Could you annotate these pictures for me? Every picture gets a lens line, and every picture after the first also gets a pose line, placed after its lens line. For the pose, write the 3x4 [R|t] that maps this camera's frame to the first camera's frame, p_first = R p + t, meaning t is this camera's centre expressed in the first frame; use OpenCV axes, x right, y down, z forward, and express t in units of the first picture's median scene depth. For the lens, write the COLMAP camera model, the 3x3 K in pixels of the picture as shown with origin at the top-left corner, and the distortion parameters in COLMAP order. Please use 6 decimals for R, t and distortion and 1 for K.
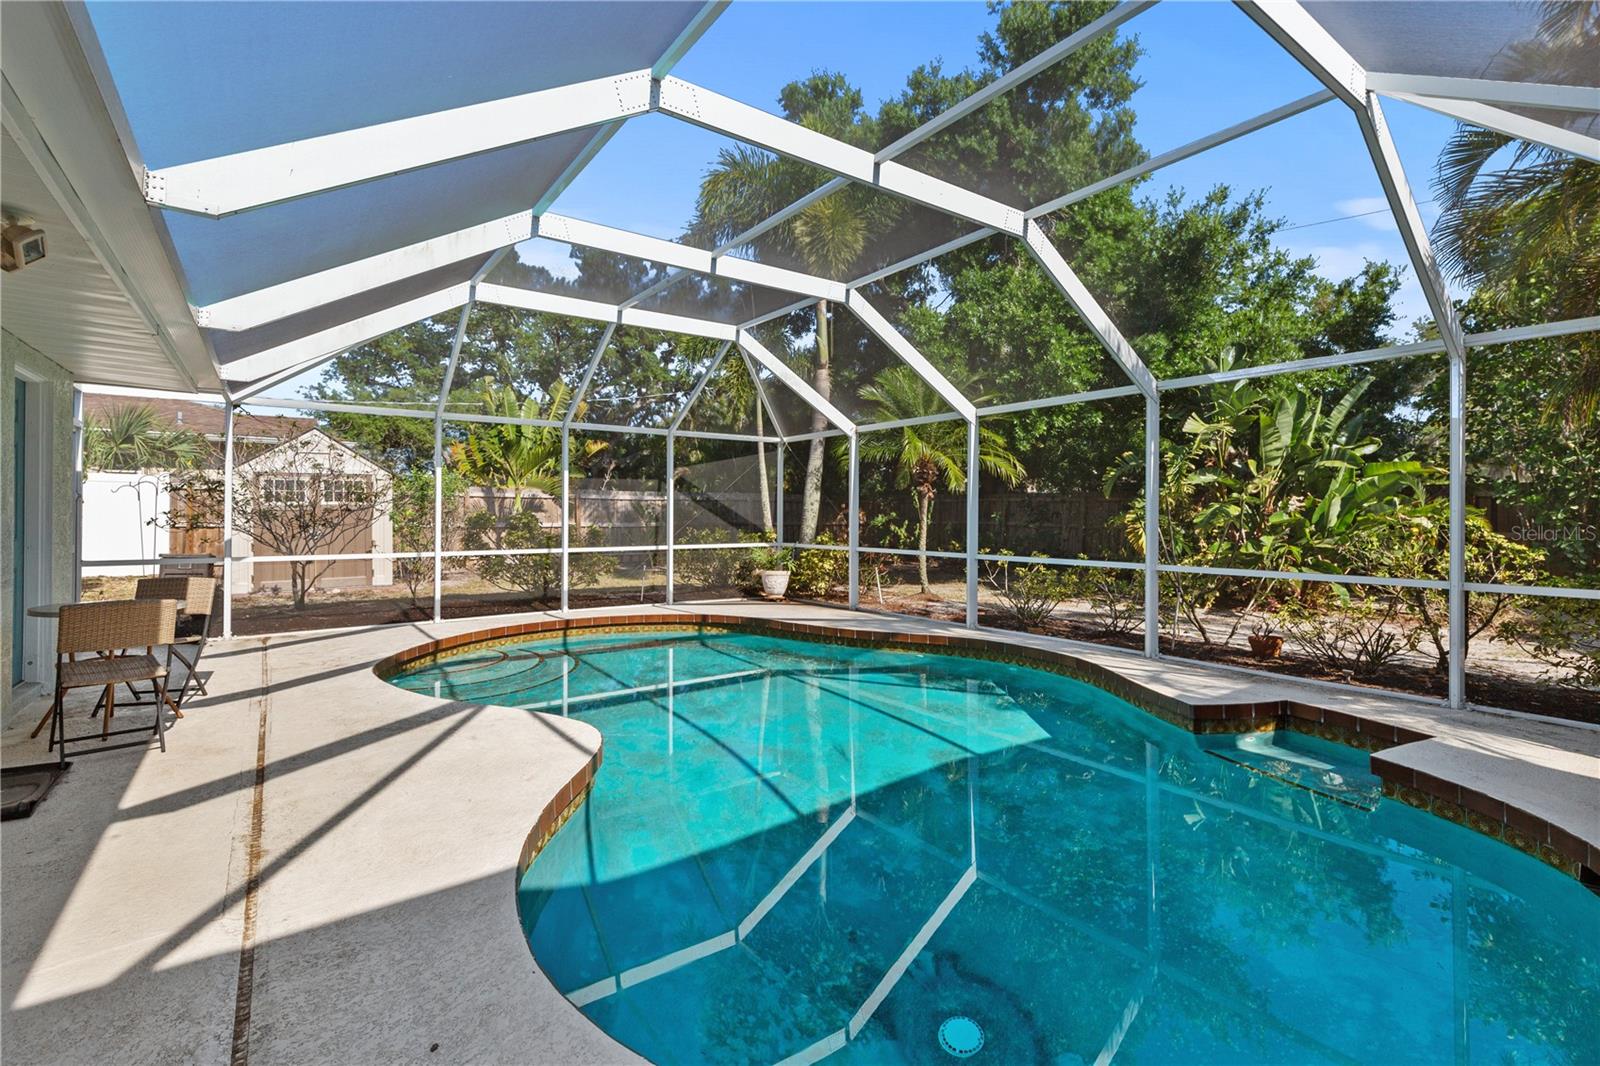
lens RADIAL K [[719.1, 0, 810.3], [0, 719.1, 516.8], [0, 0, 1]] dist [0.005431, -0.001769]
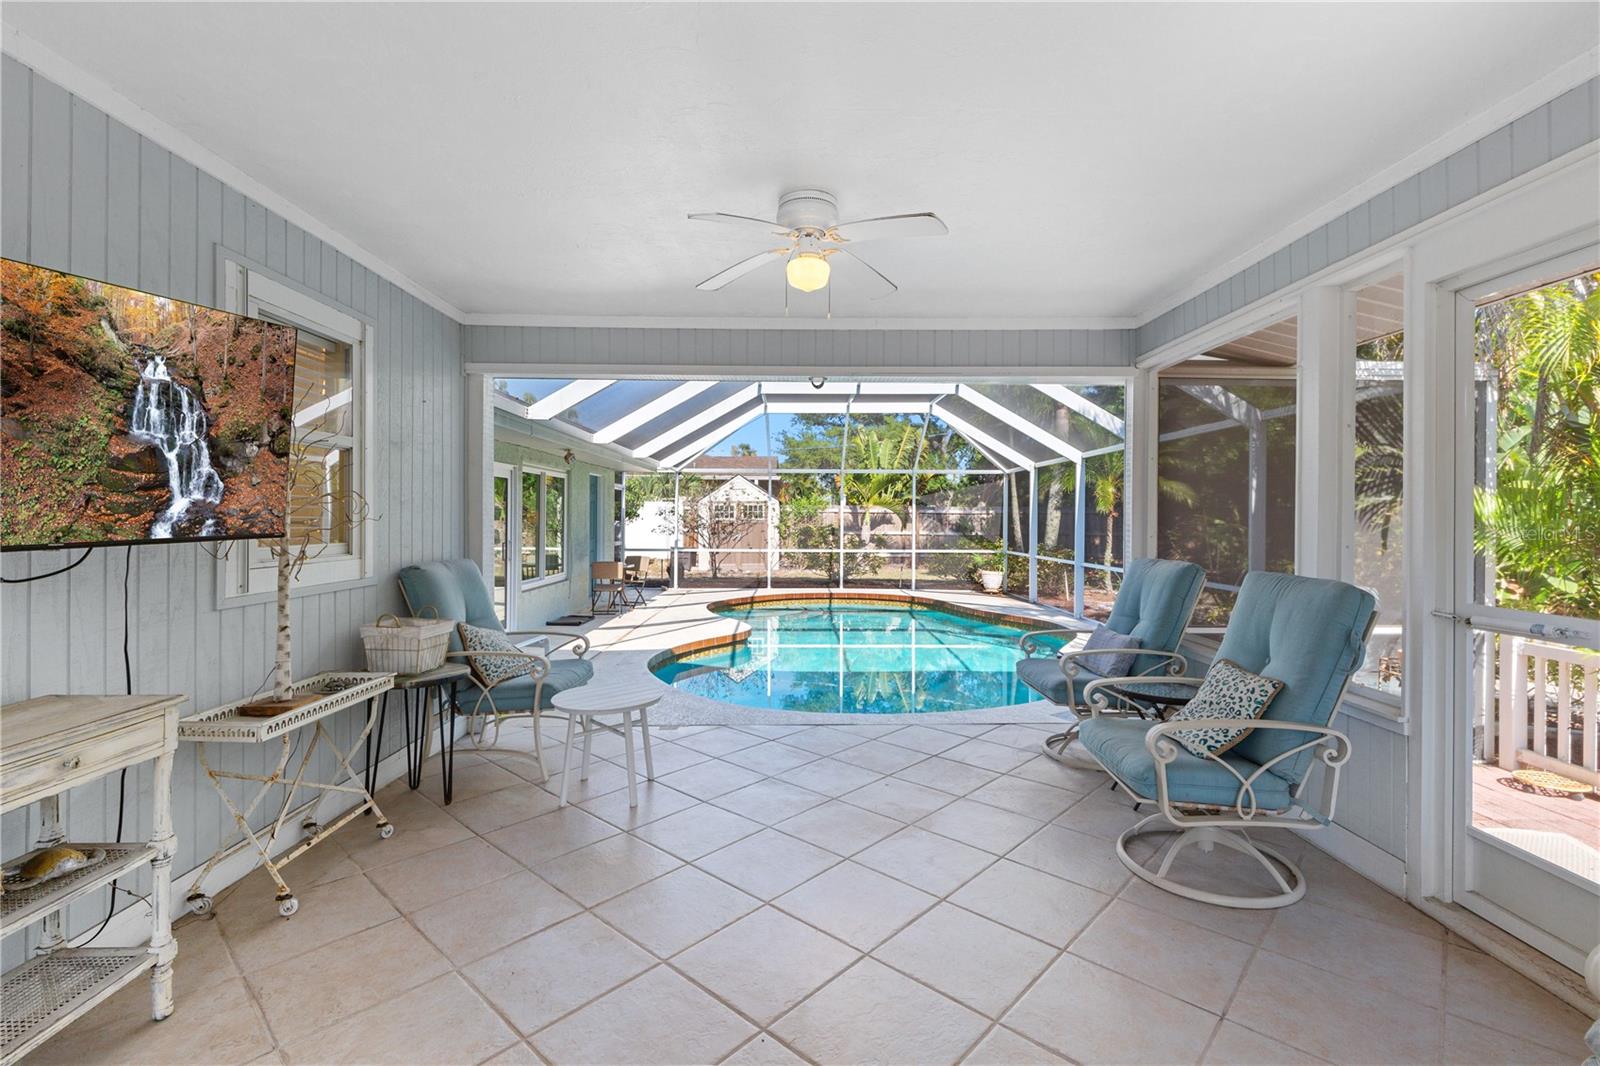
lens RADIAL K [[719.1, 0, 809.8], [0, 719.1, 527.0], [0, 0, 1]] dist [0.005431, -0.001769]
pose [[0.815928, 0.009797, -0.578071, 0.499013], [-0.006679, 0.999949, 0.007520, -0.016700], [0.578115, -0.002275, 0.815952, -0.317054]]
